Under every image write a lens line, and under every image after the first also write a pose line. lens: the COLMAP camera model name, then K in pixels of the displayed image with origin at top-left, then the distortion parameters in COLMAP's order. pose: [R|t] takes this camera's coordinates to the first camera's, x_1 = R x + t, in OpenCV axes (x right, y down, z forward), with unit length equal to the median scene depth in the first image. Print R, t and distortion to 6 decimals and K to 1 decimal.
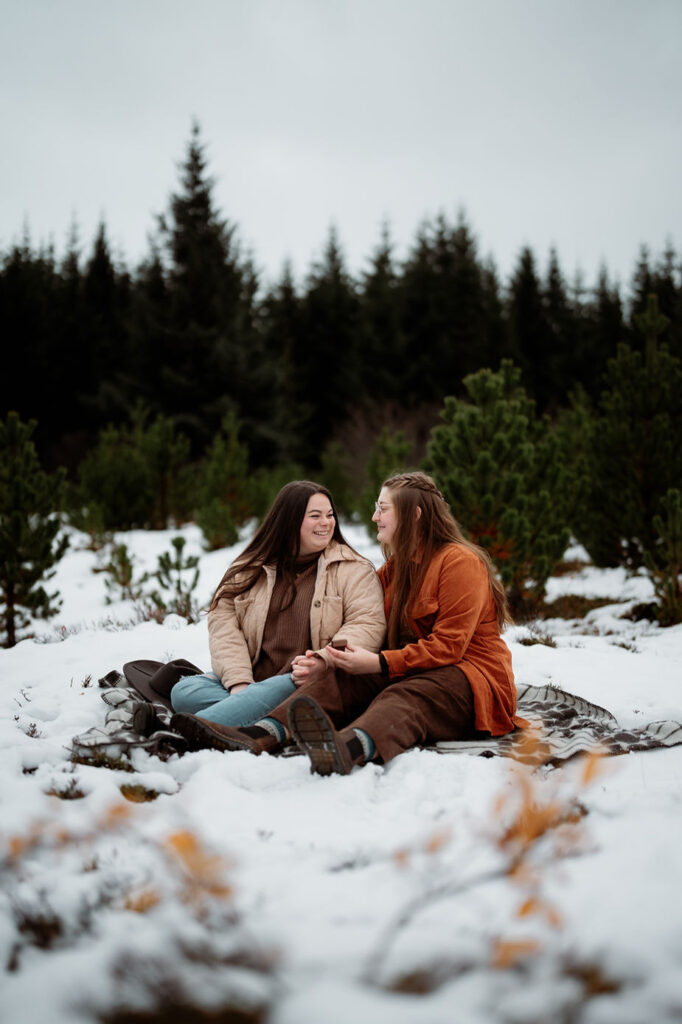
lens RADIAL K [[1631.1, 0, 341.0], [0, 1631.1, 512.0], [0, 0, 1]] dist [-0.026879, 0.262449]
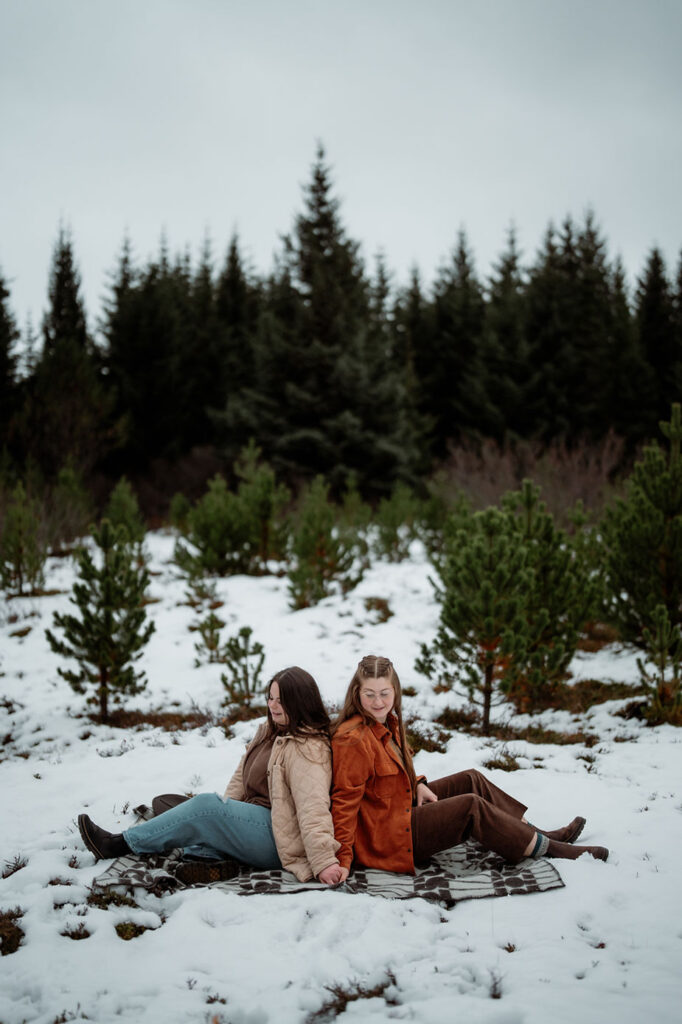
lens RADIAL K [[1768.1, 0, 341.9], [0, 1768.1, 430.0], [0, 0, 1]] dist [-0.068216, 0.179491]
pose [[0.993571, 0.003001, -0.113172, 0.097055], [-0.002945, 0.999995, 0.000666, -0.111030], [0.113173, -0.000329, 0.993575, -0.211581]]
